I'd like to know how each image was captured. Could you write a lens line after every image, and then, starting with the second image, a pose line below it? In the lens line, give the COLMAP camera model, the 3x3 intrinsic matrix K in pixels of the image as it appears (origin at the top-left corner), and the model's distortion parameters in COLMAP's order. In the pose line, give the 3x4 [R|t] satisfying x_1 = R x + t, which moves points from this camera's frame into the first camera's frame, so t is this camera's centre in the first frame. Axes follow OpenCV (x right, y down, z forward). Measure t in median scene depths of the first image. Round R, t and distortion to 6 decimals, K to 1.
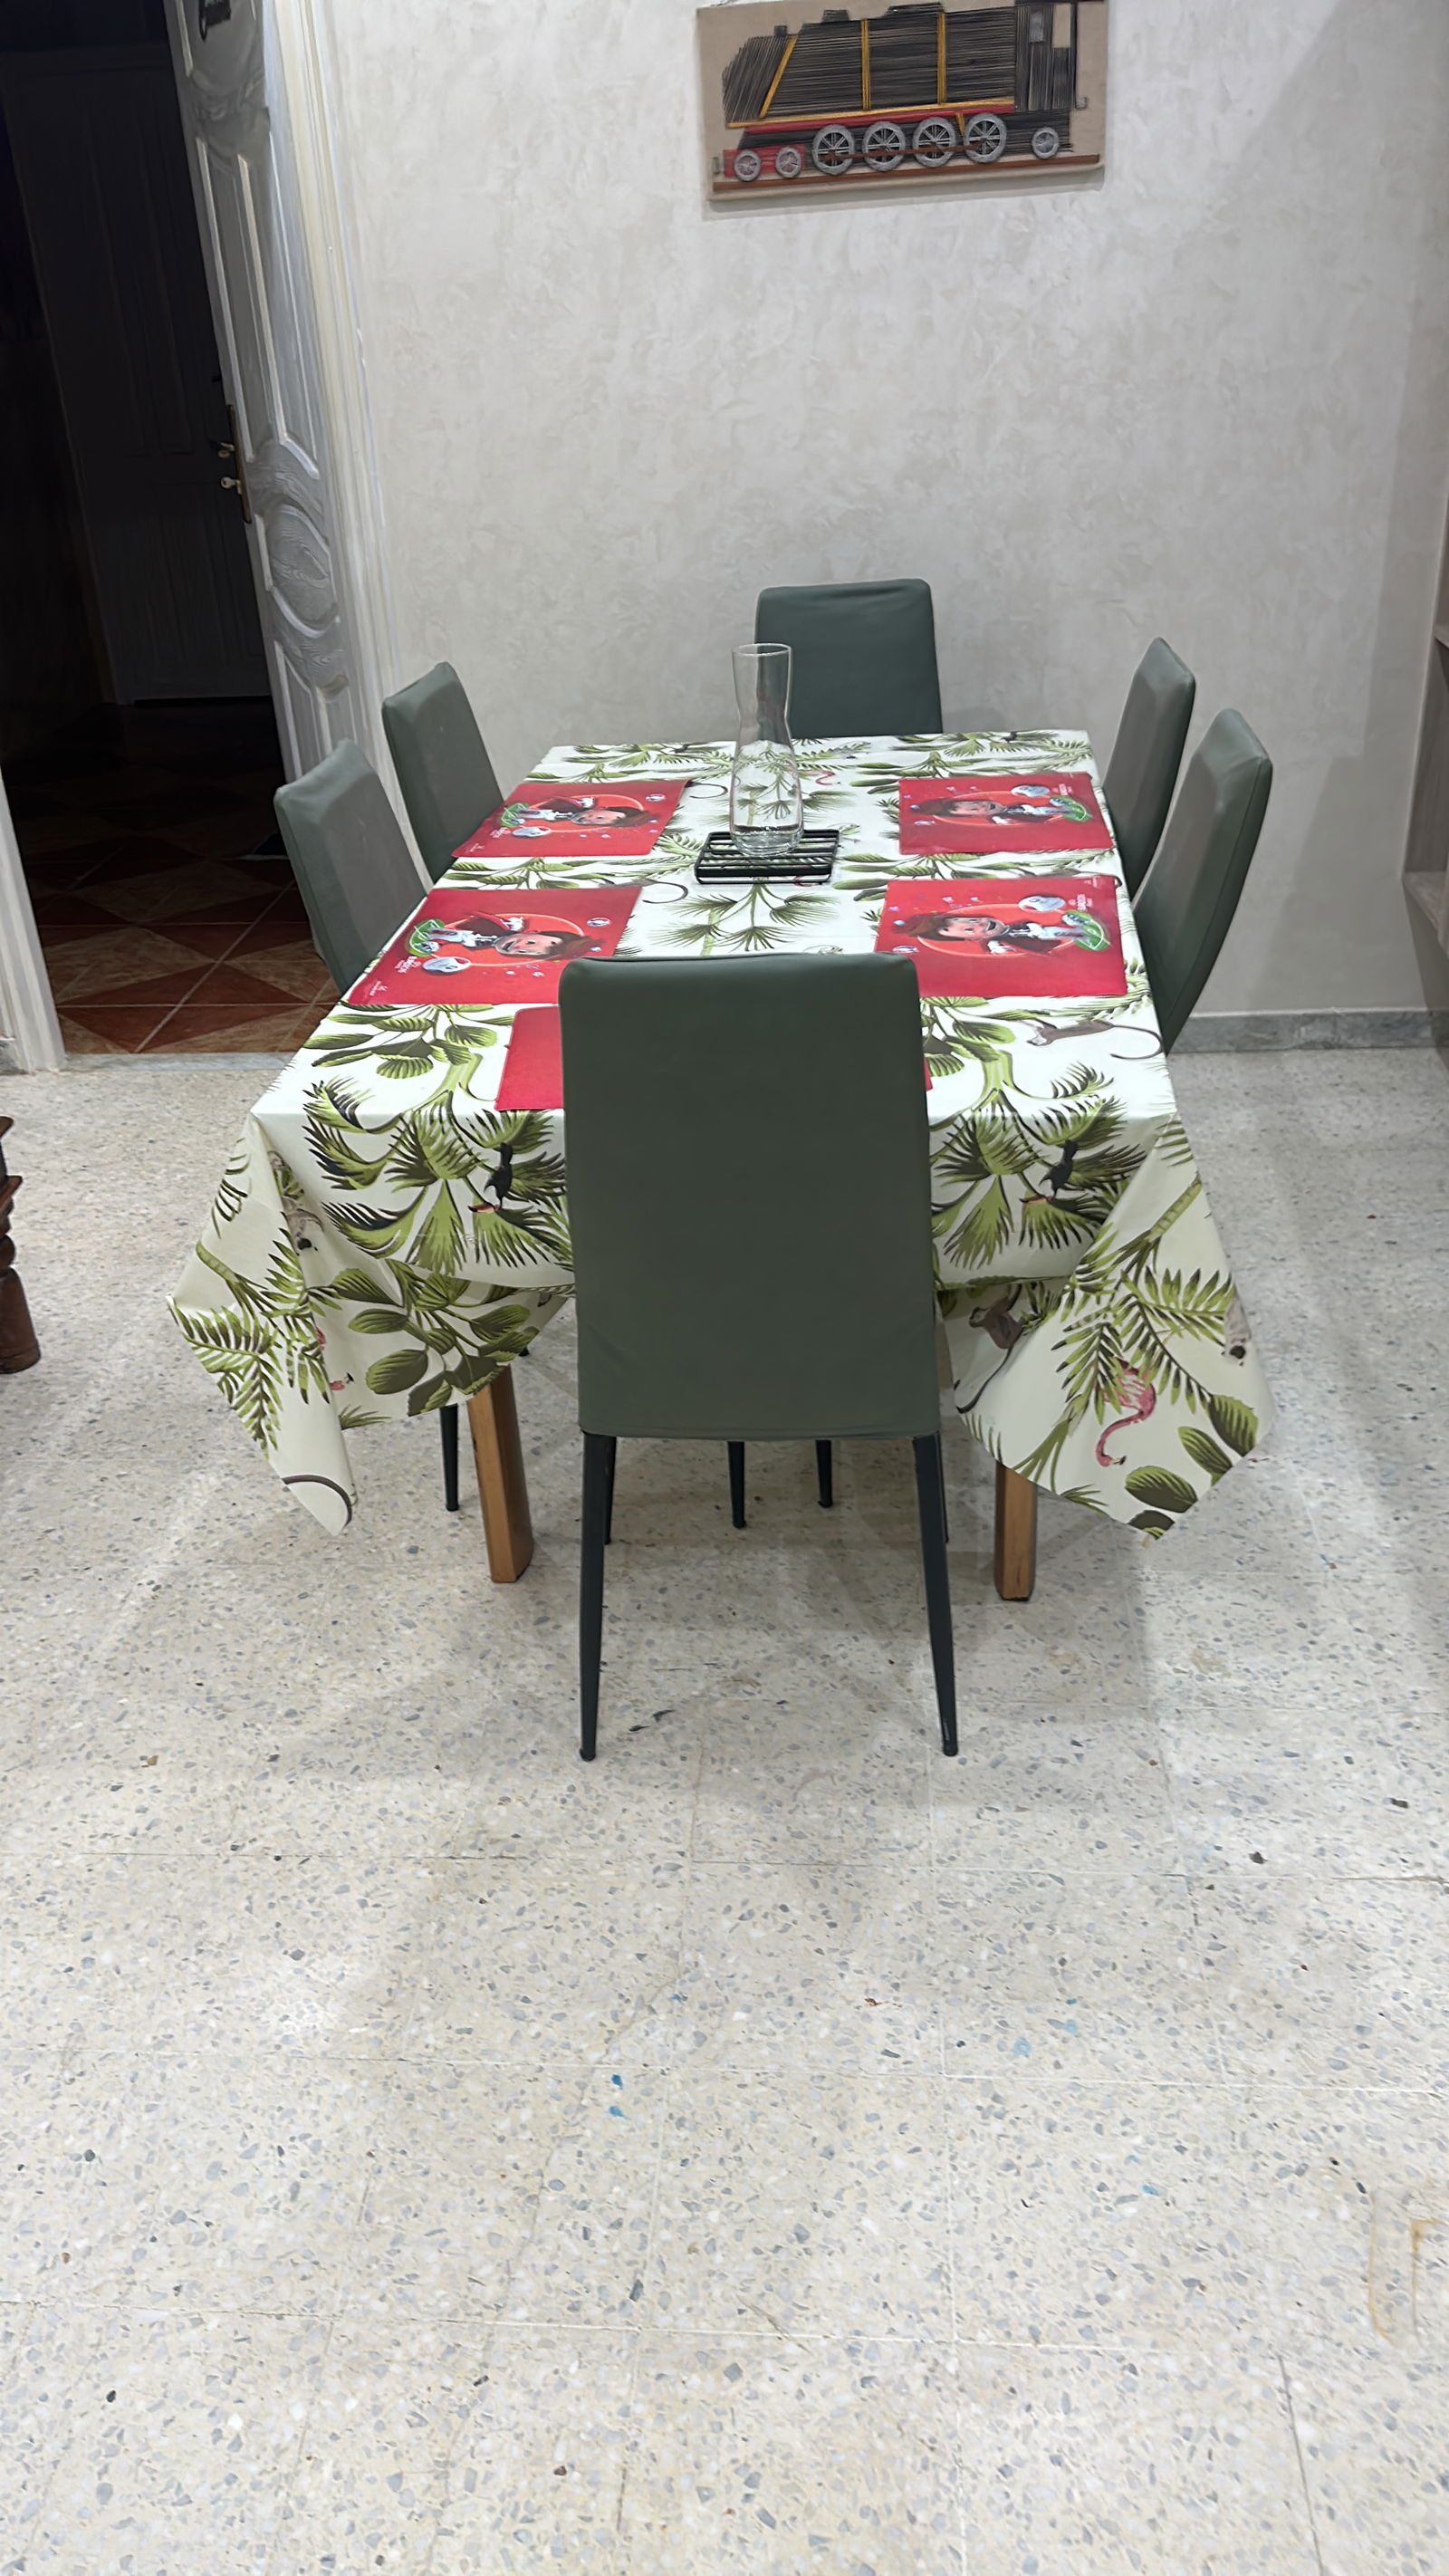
lens RADIAL K [[1877.3, 0, 717.3], [0, 1877.3, 1272.8], [0, 0, 1]] dist [0.040741, -0.066348]
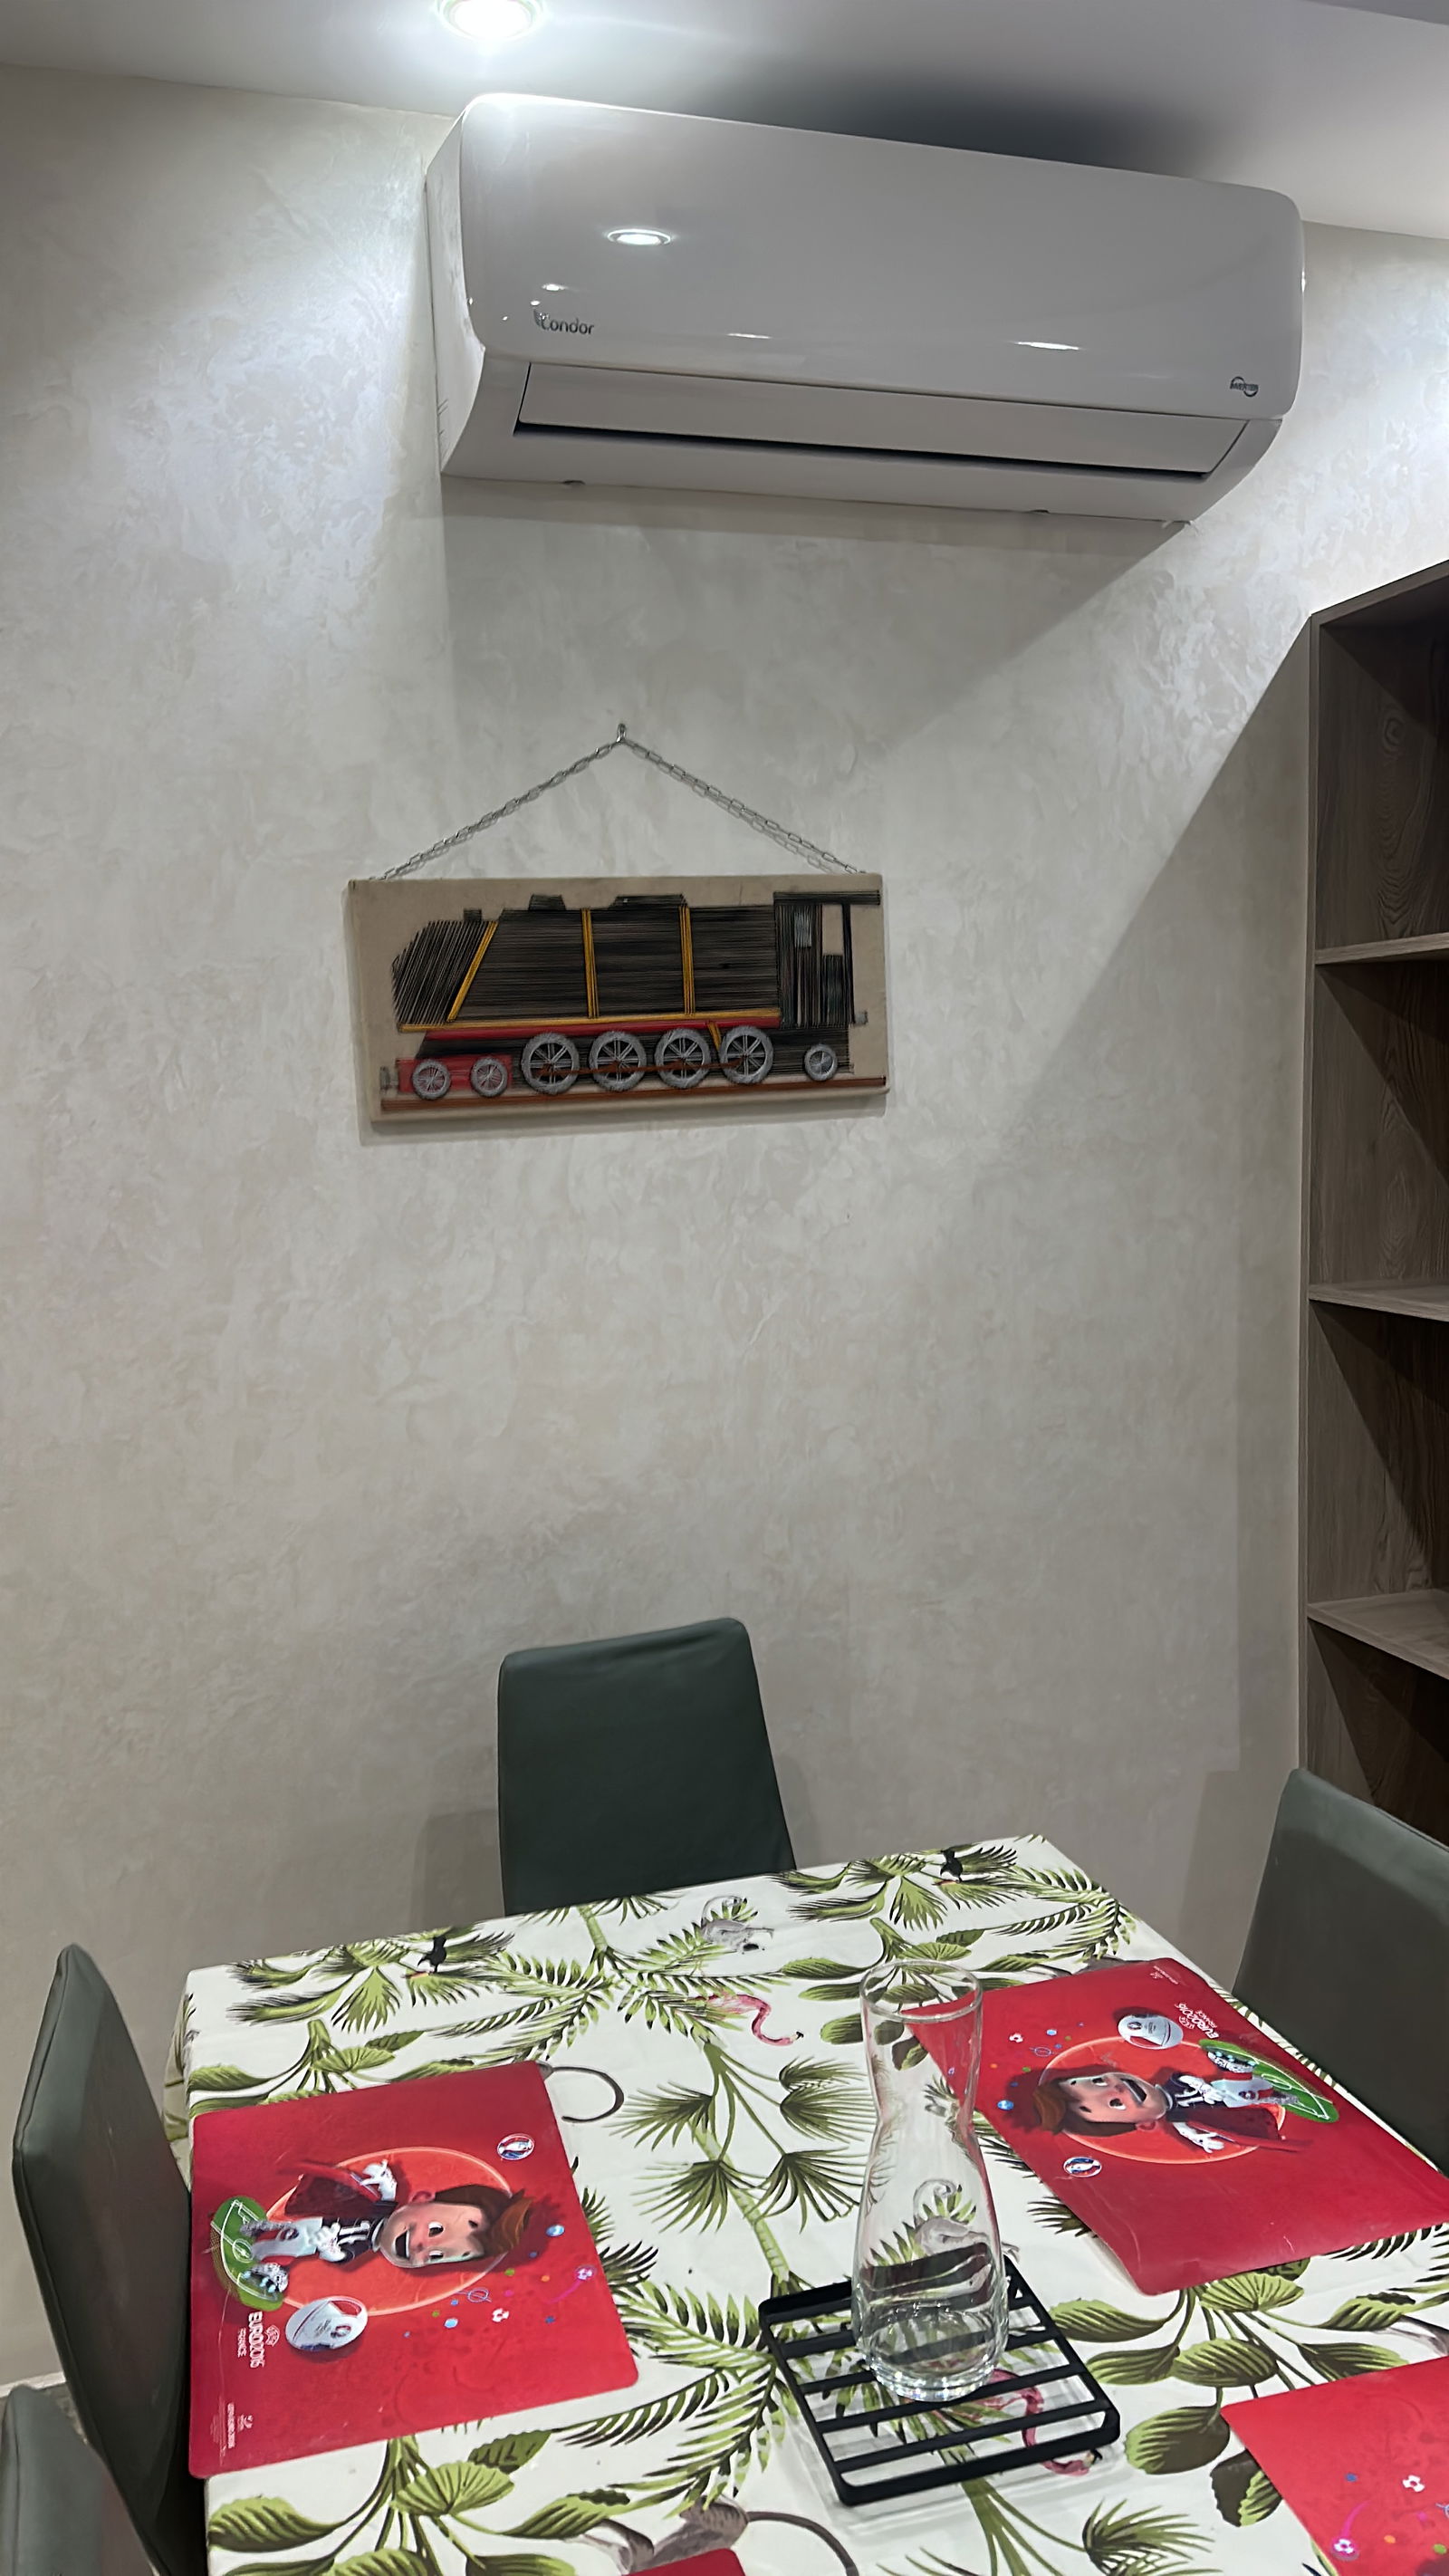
lens RADIAL K [[1881.2, 0, 747.5], [0, 1881.2, 1336.4], [0, 0, 1]] dist [0.139645, -0.220957]
pose [[0.918853, -0.033882, 0.393143, -0.162865], [0.173829, 0.929183, -0.326194, -0.256621], [-0.354250, 0.368064, 0.859672, 0.402824]]
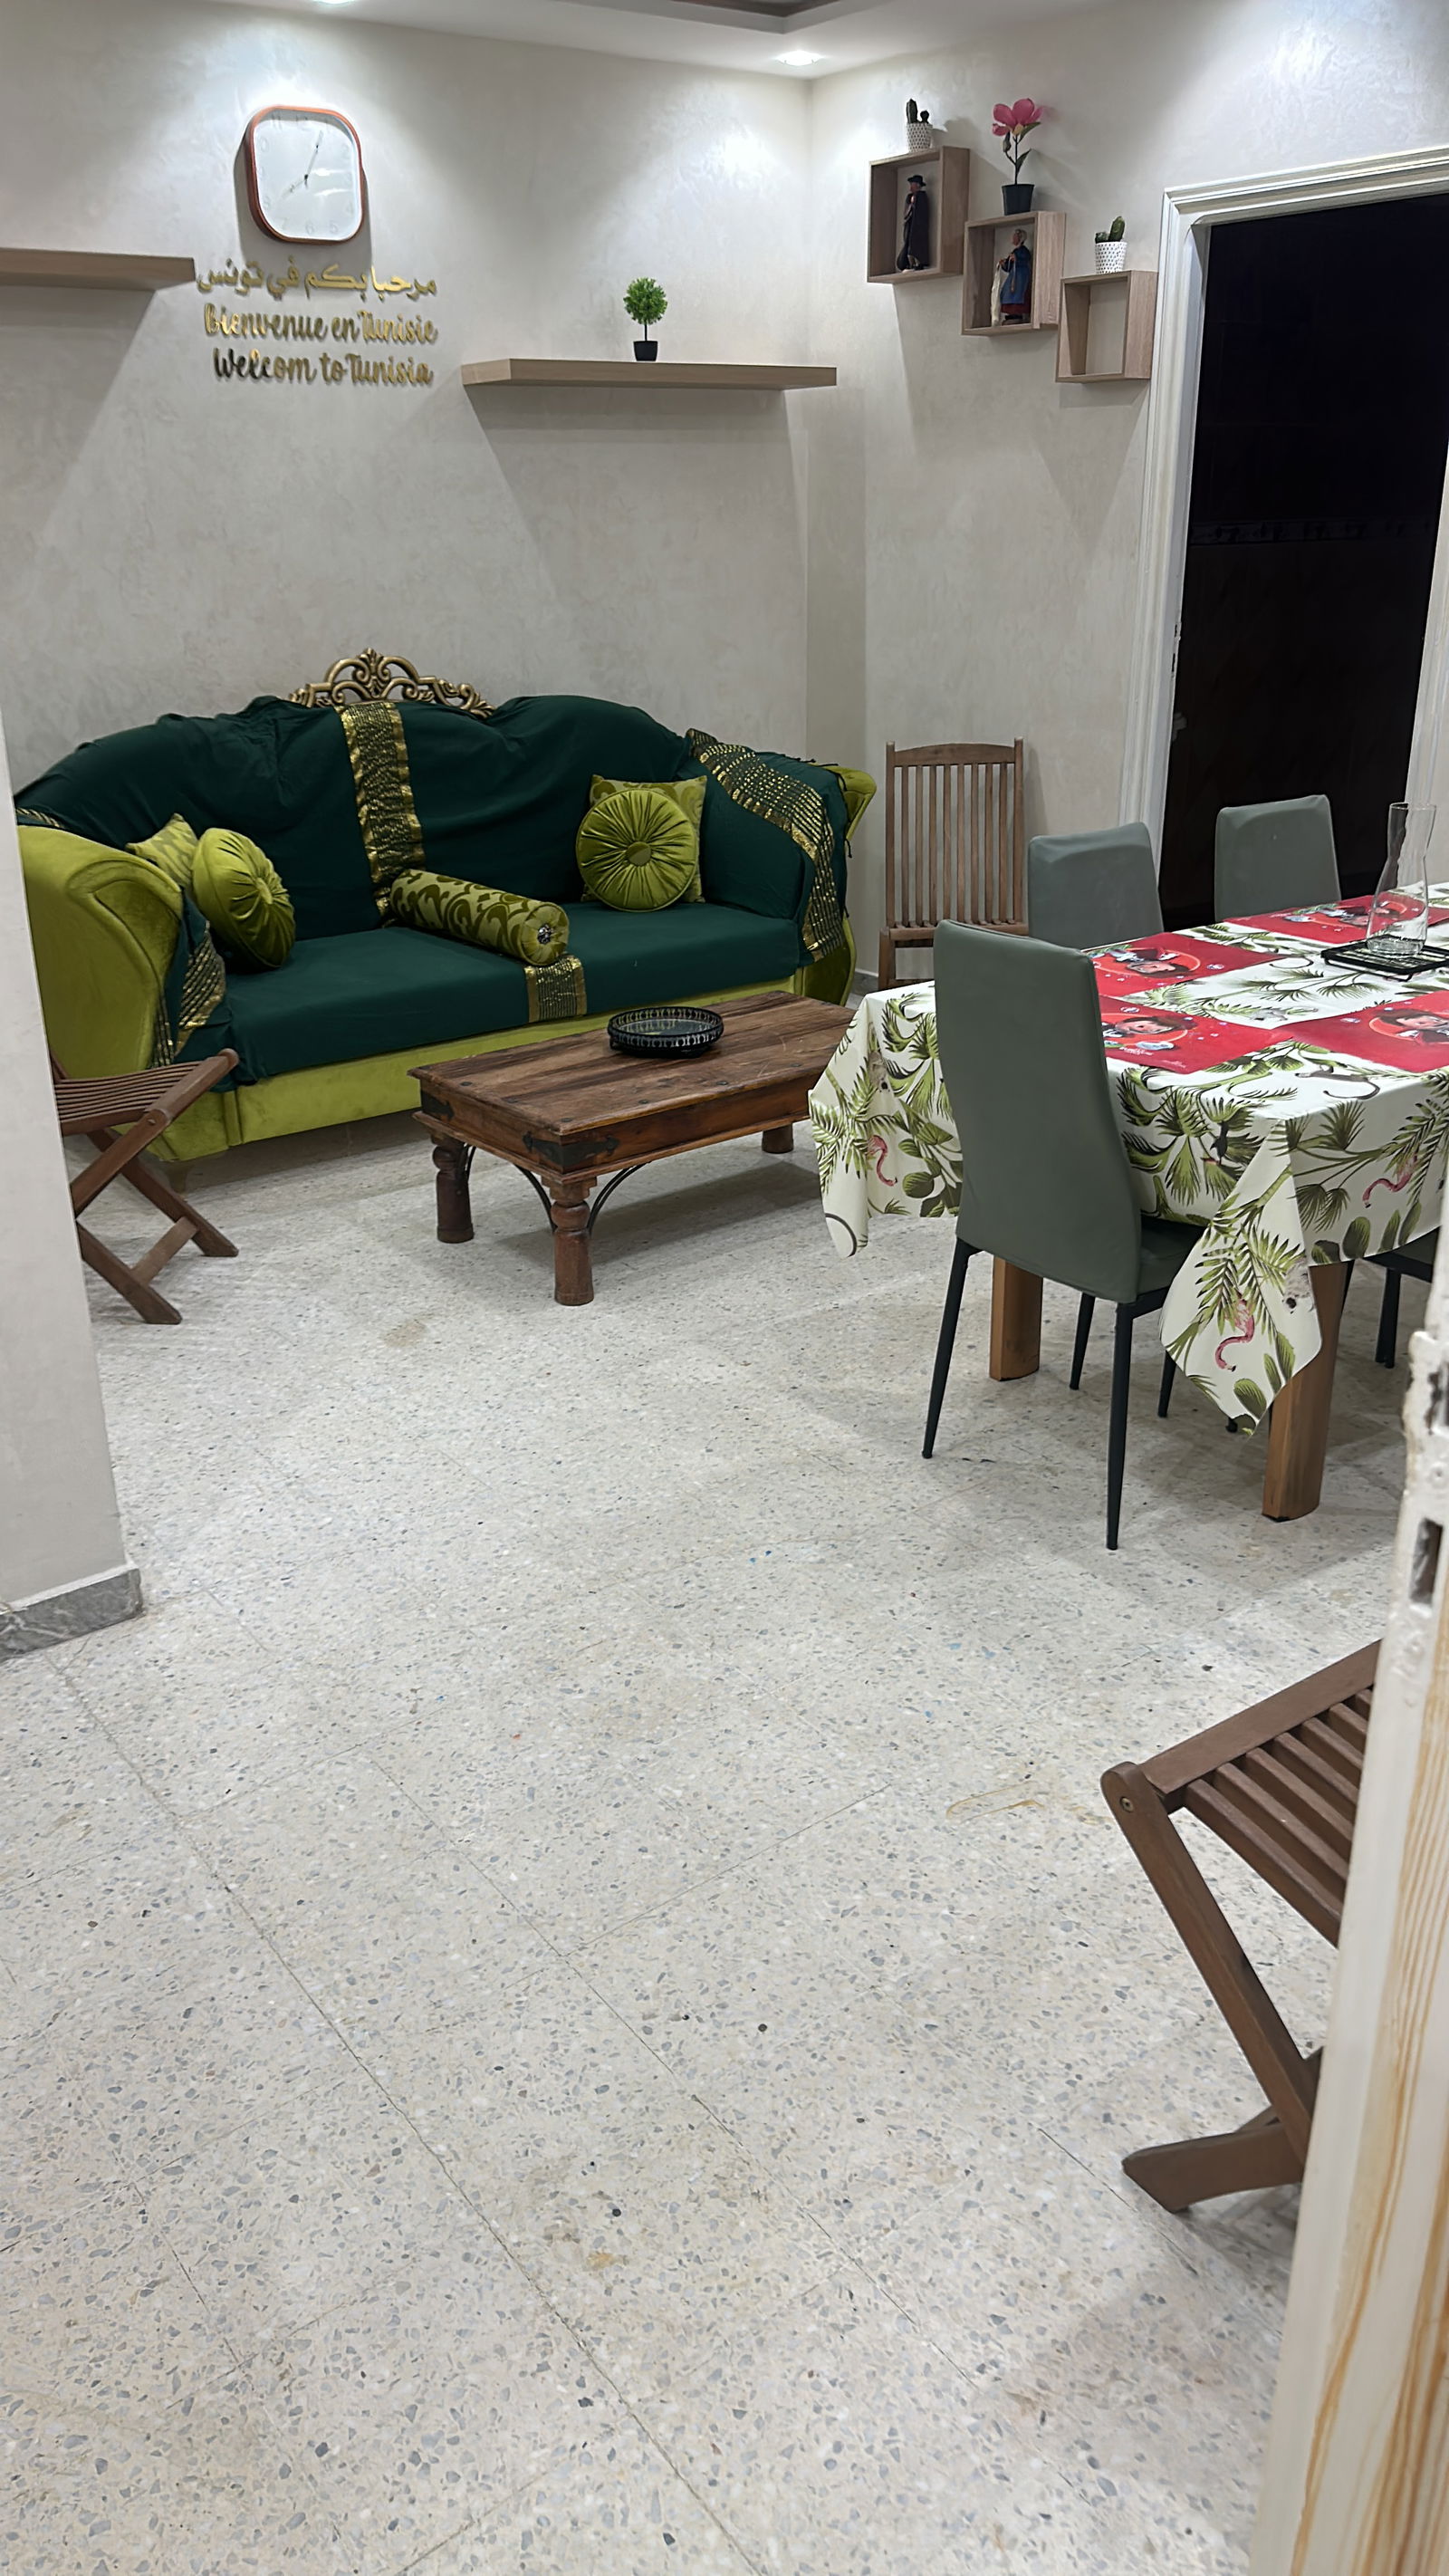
lens RADIAL K [[1881.2, 0, 747.5], [0, 1881.2, 1336.4], [0, 0, 1]] dist [0.139645, -0.220957]
pose [[0.663288, 0.336345, -0.668522, 0.565951], [-0.368359, 0.924336, 0.099575, 0.043197], [0.651430, 0.180209, 0.736996, -0.179630]]
